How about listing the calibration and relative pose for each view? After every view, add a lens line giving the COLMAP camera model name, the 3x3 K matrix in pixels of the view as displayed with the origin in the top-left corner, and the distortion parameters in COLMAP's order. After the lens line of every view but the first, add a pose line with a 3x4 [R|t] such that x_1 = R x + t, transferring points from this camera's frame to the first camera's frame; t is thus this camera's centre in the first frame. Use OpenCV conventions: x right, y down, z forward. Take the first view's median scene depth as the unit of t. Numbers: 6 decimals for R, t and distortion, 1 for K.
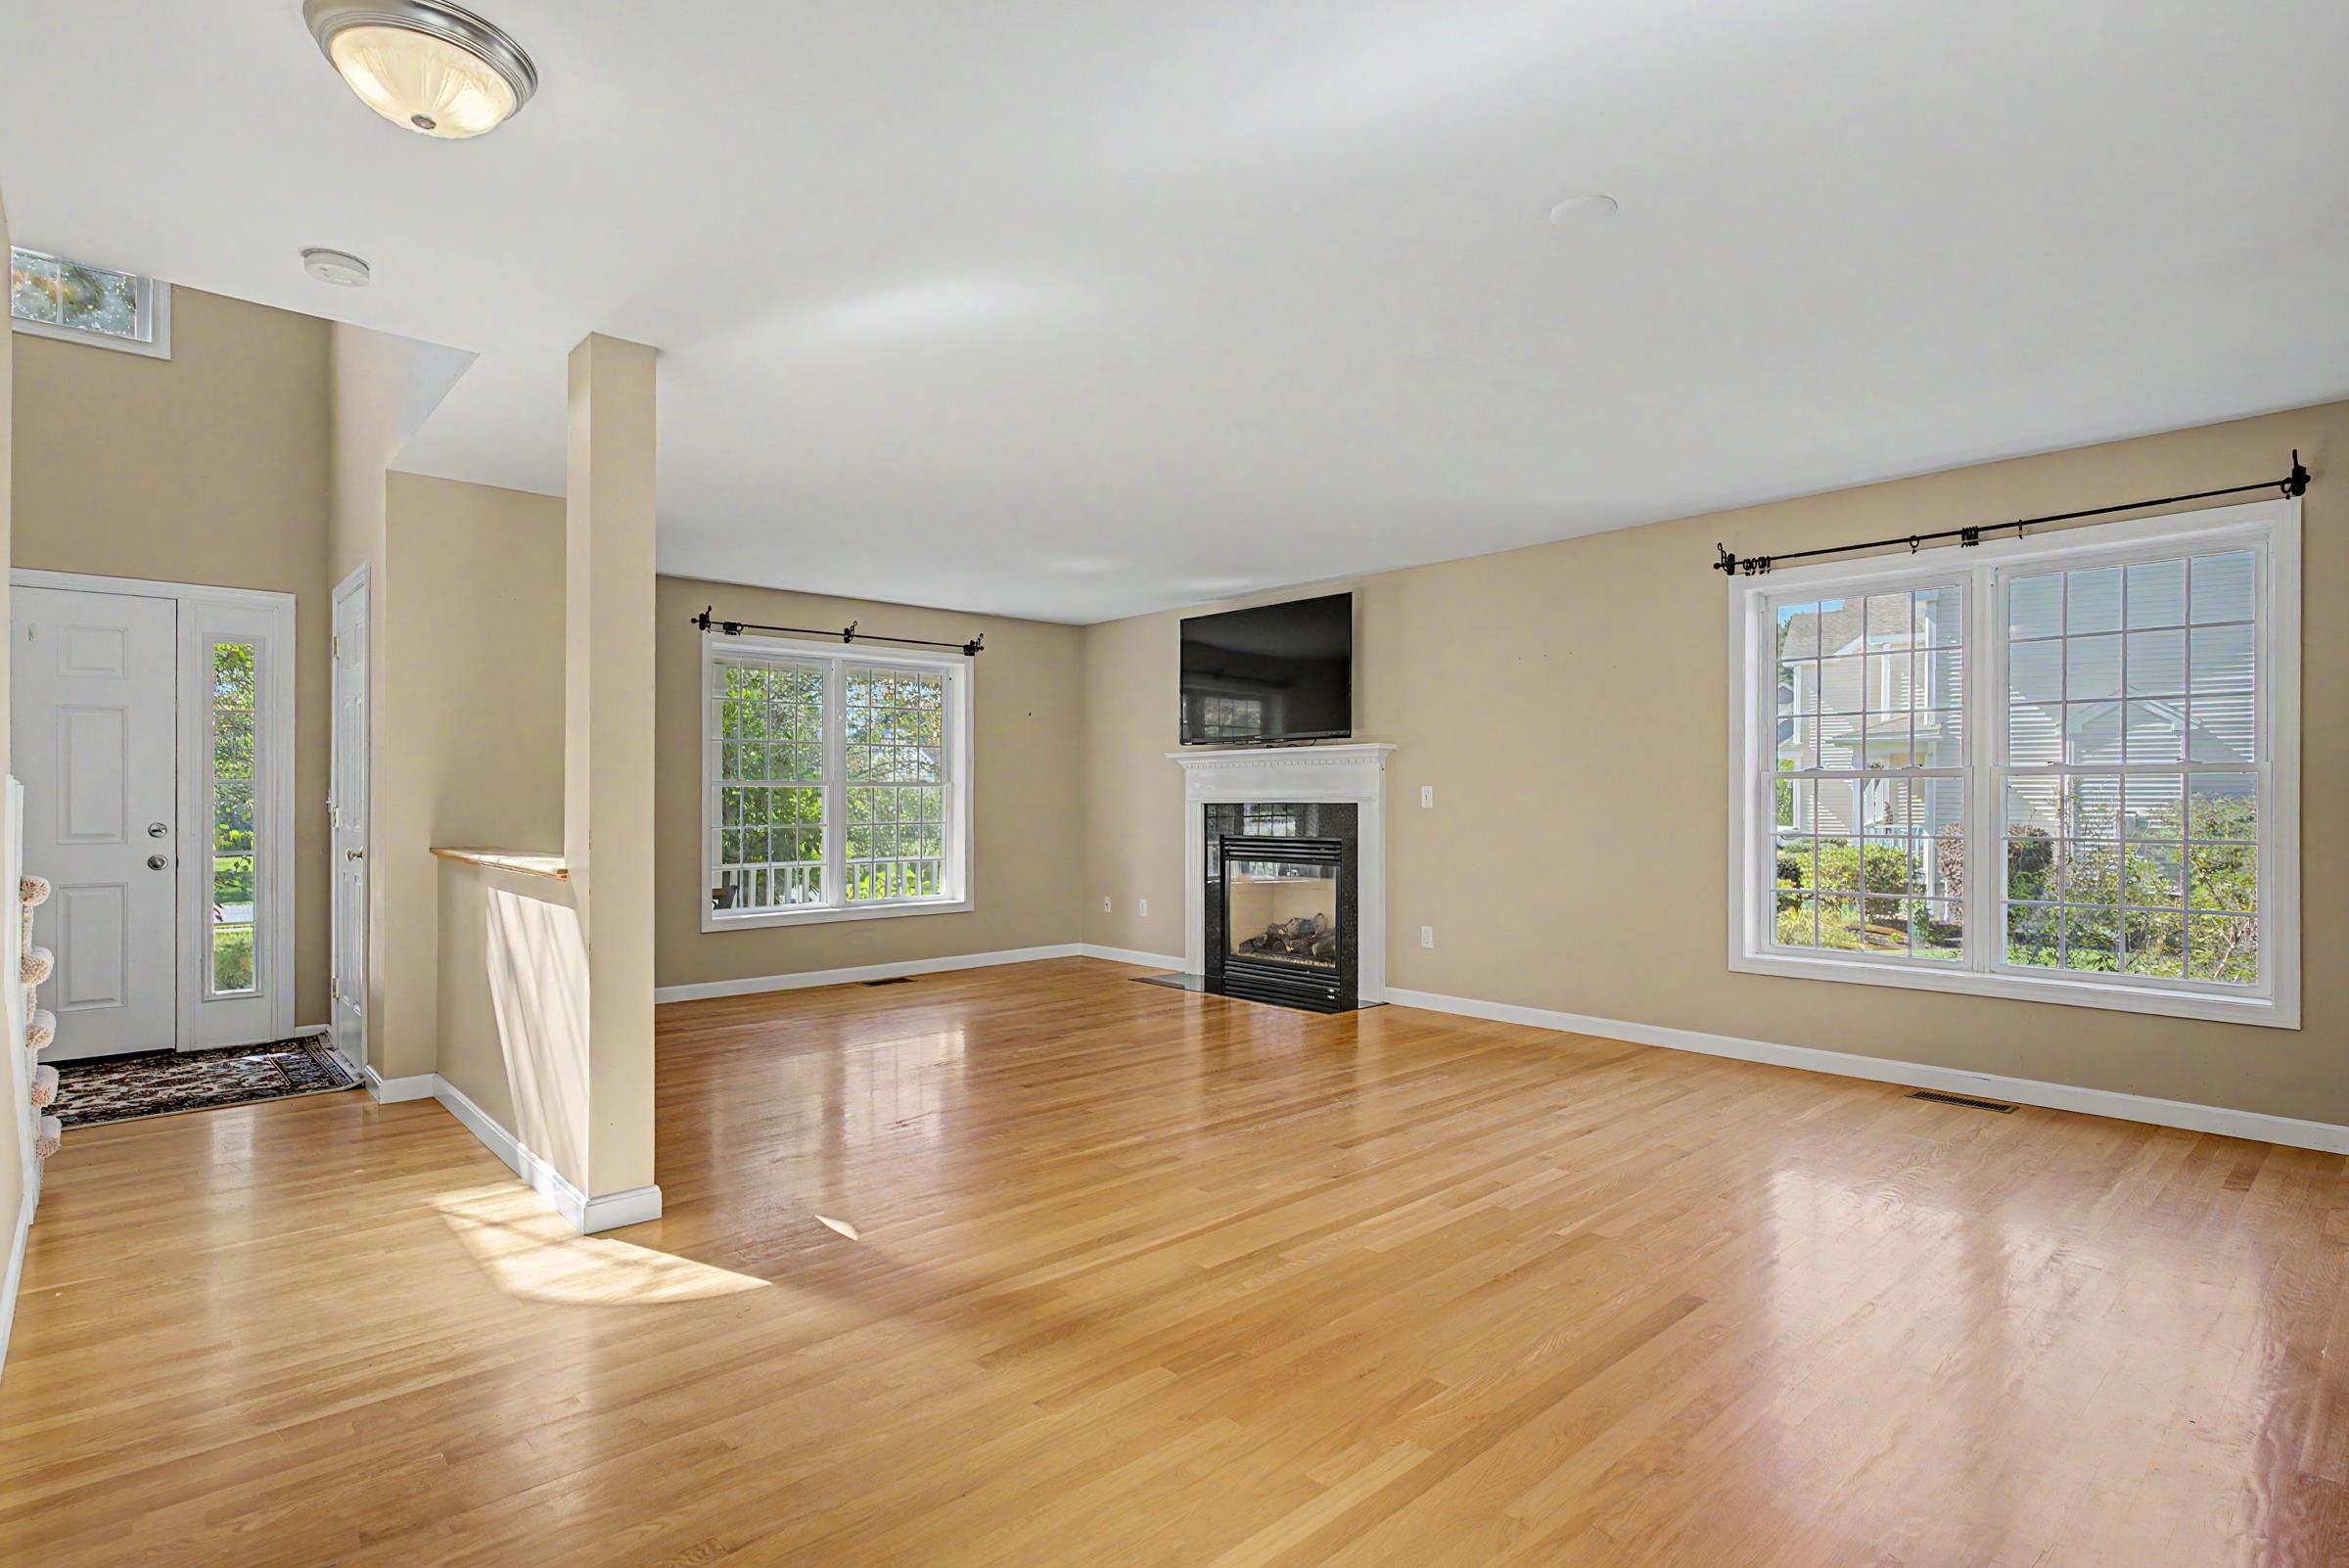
lens RADIAL K [[1179.6, 0, 1182.6], [0, 1179.6, 770.9], [0, 0, 1]] dist [0.001340, -0.000942]
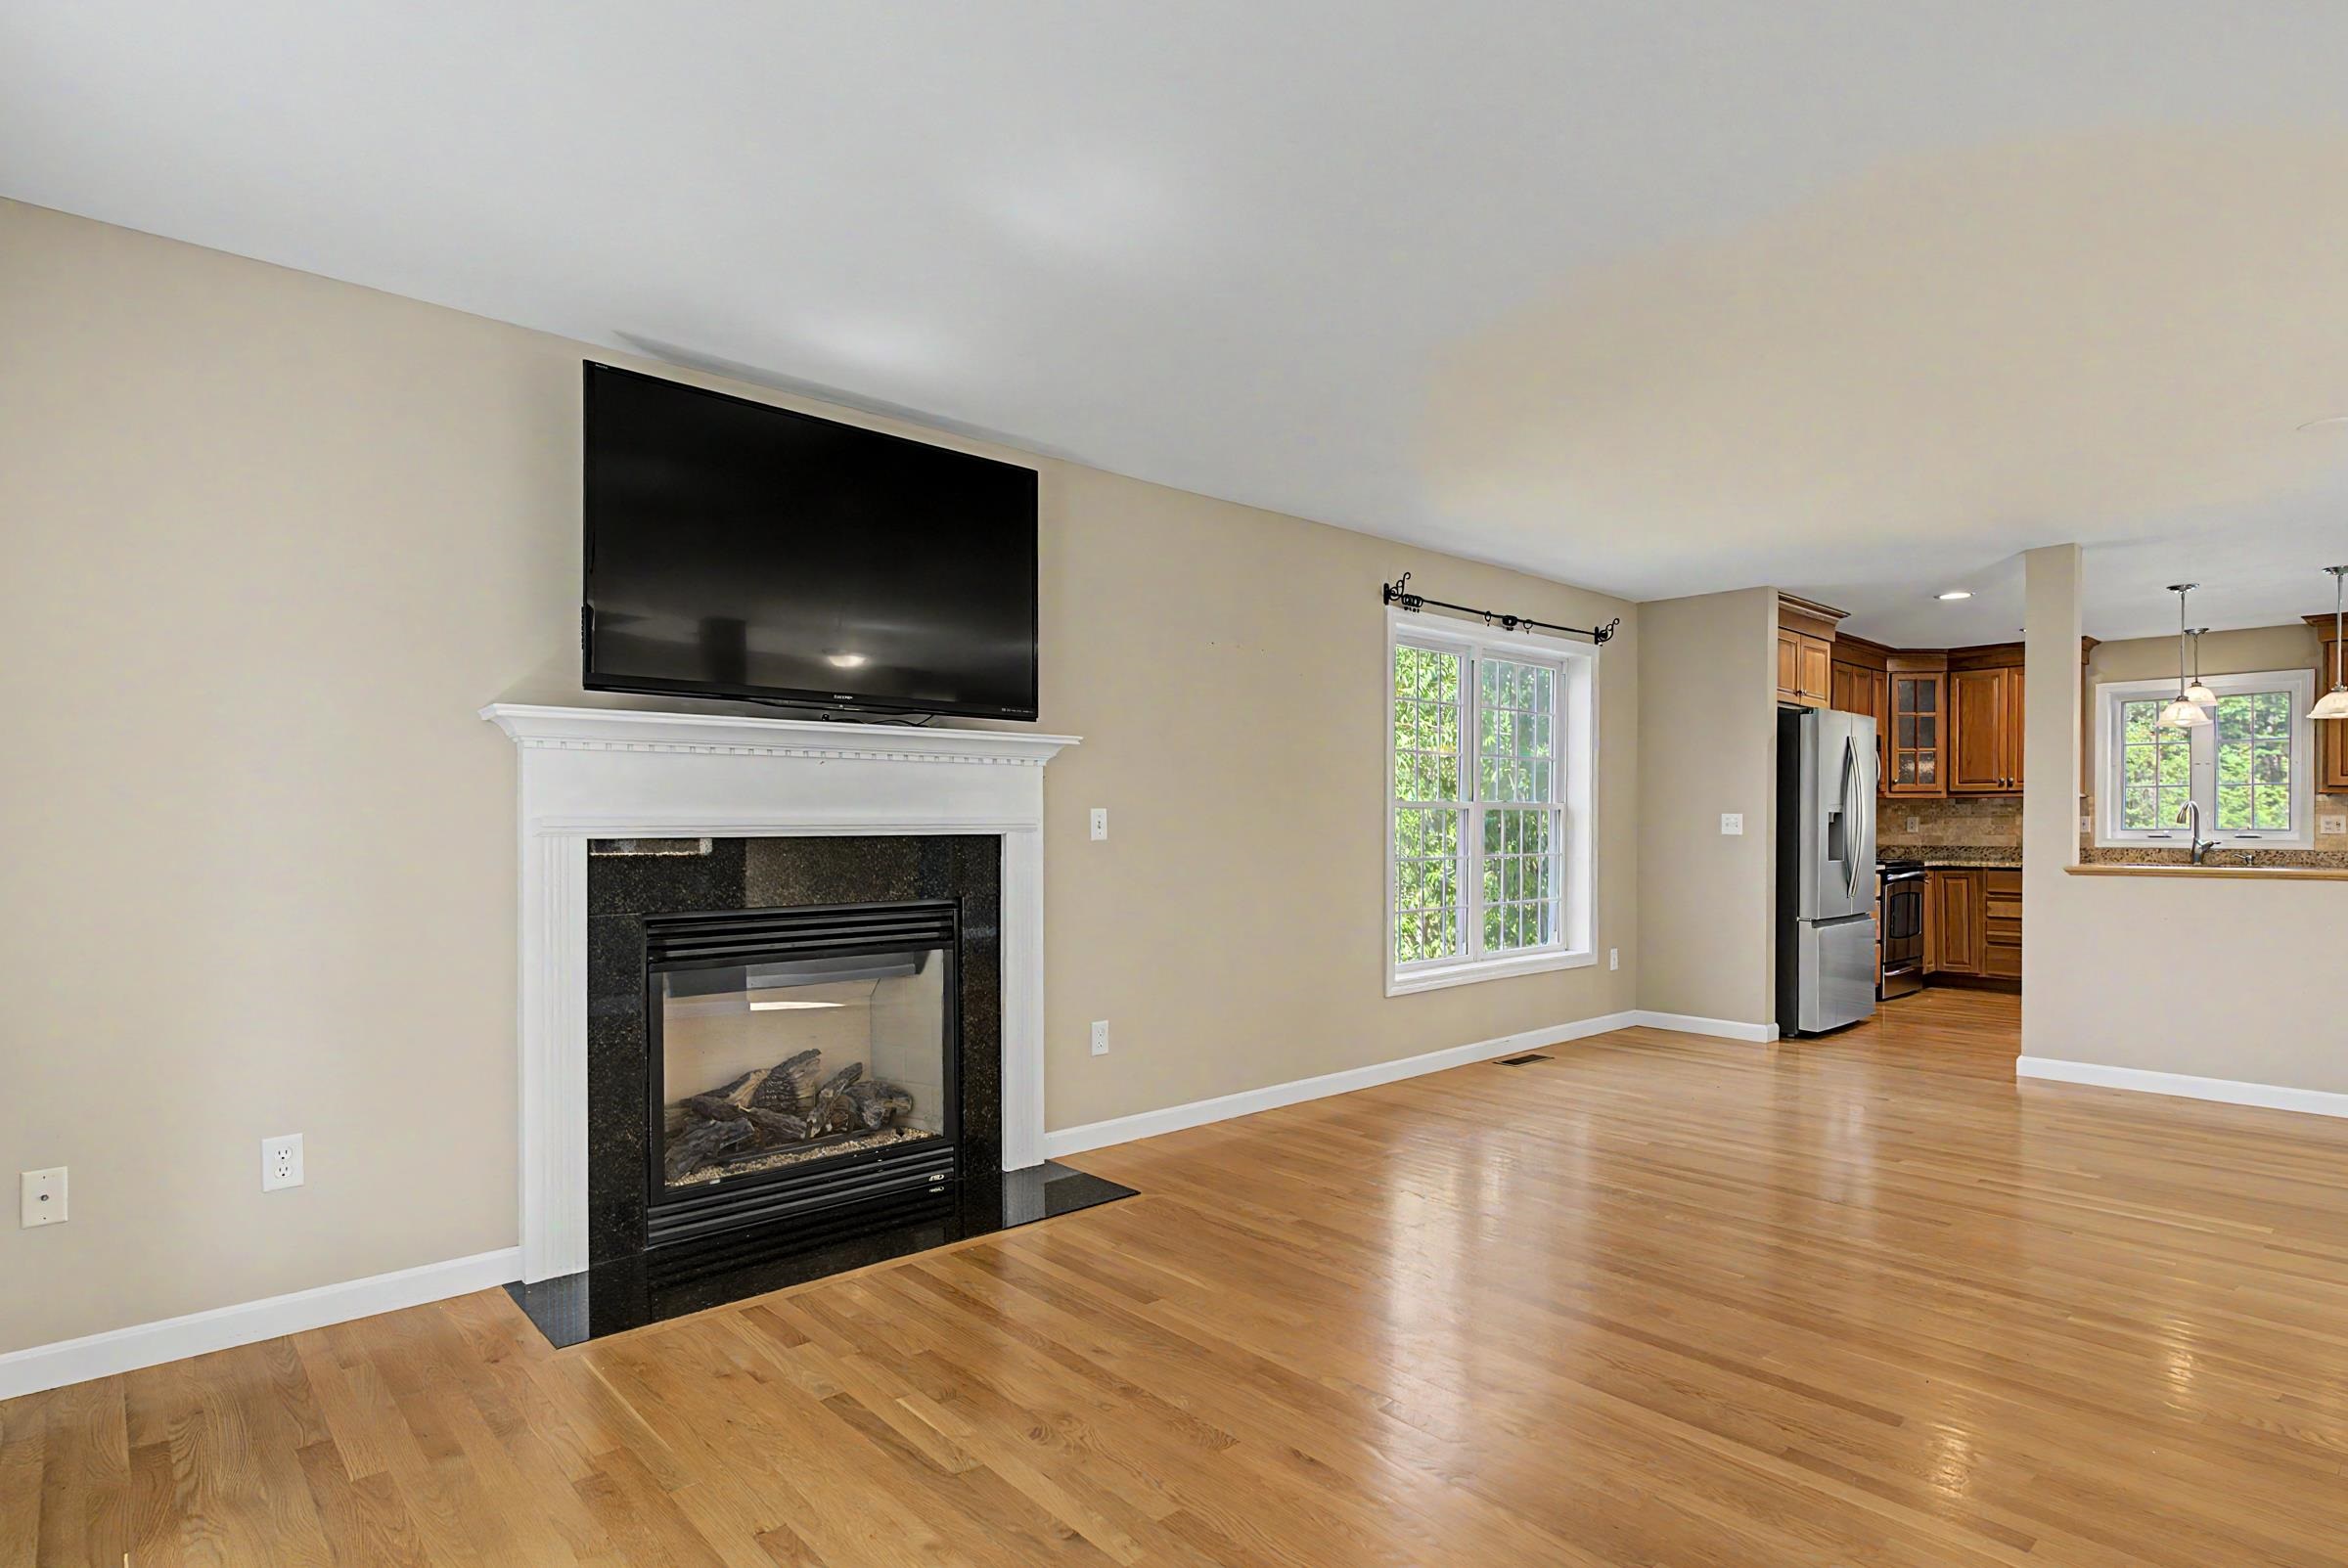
lens RADIAL K [[1178.9, 0, 1184.7], [0, 1178.9, 842.7], [0, 0, 1]] dist [0.001340, -0.000942]
pose [[0.021777, -0.012218, 0.999688, -0.426154], [-0.019821, 0.999724, 0.012650, 0.021639], [-0.999566, -0.020090, 0.021529, 0.888865]]
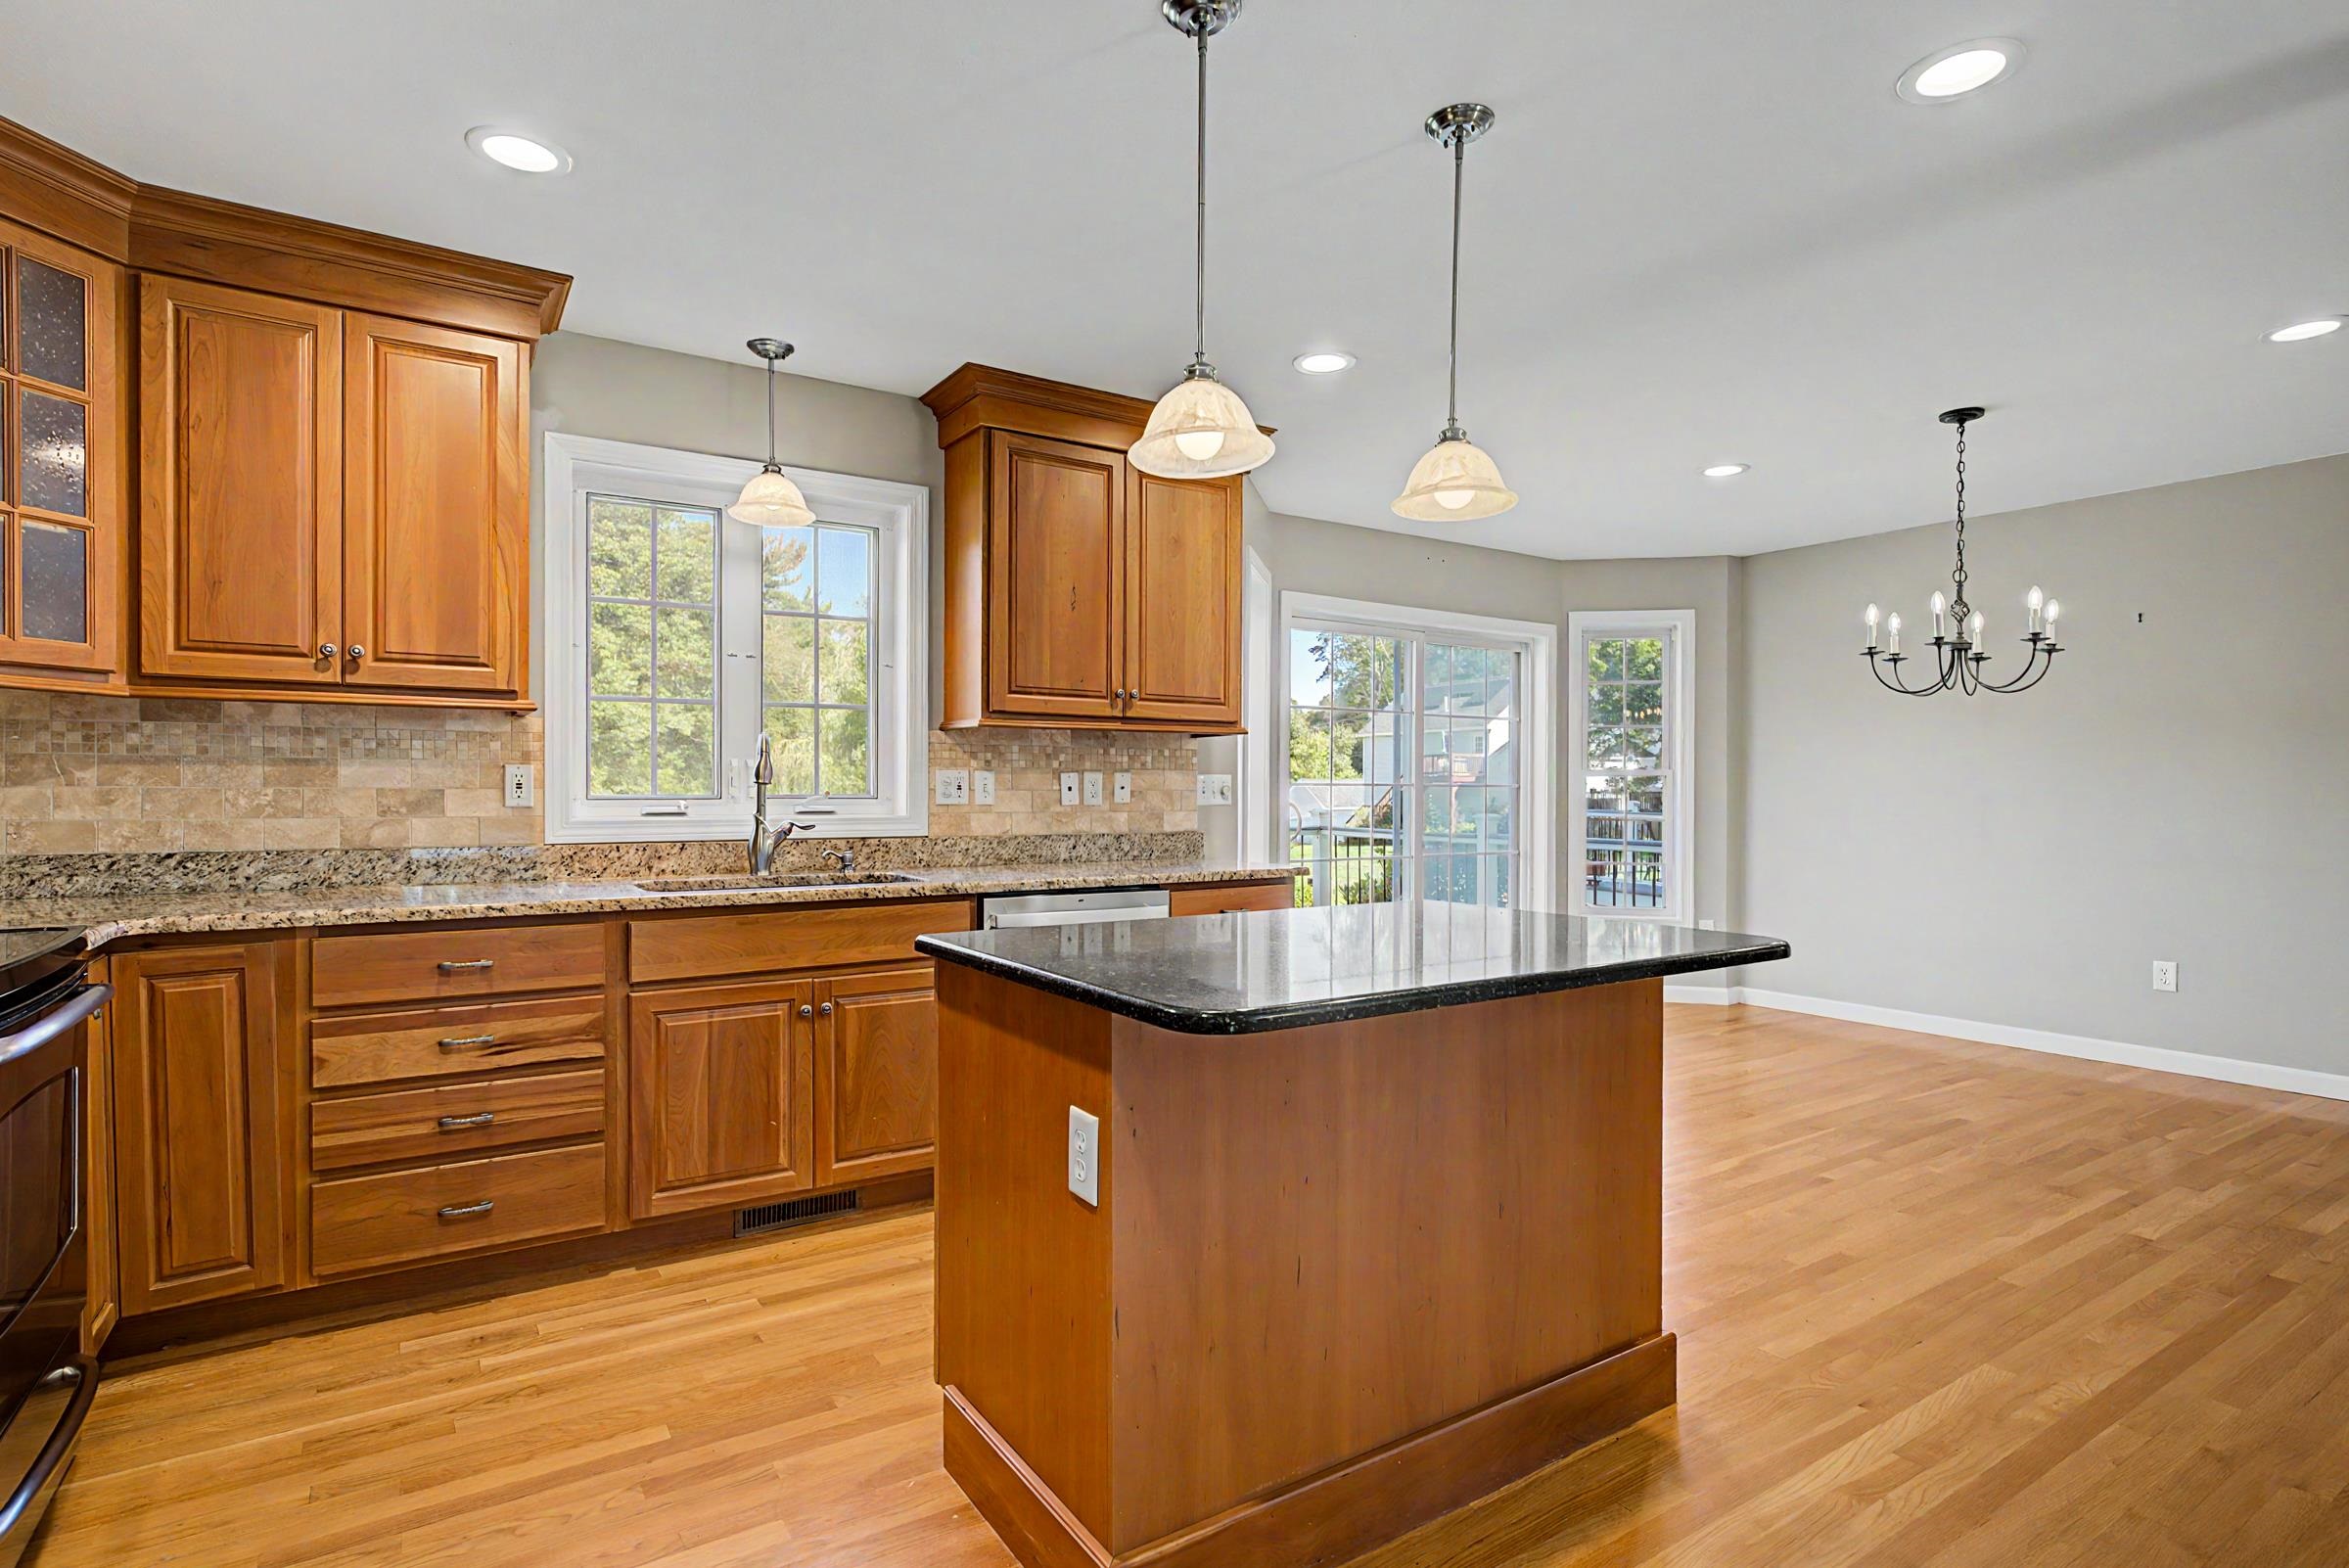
lens RADIAL K [[1179.6, 0, 1163.3], [0, 1179.6, 794.4], [0, 0, 1]] dist [0.001340, -0.000942]
pose [[-0.983919, -0.000945, 0.178612, 0.472530], [-0.003330, 0.999909, -0.013052, 0.008827], [-0.178584, -0.013437, -0.983833, 0.407324]]
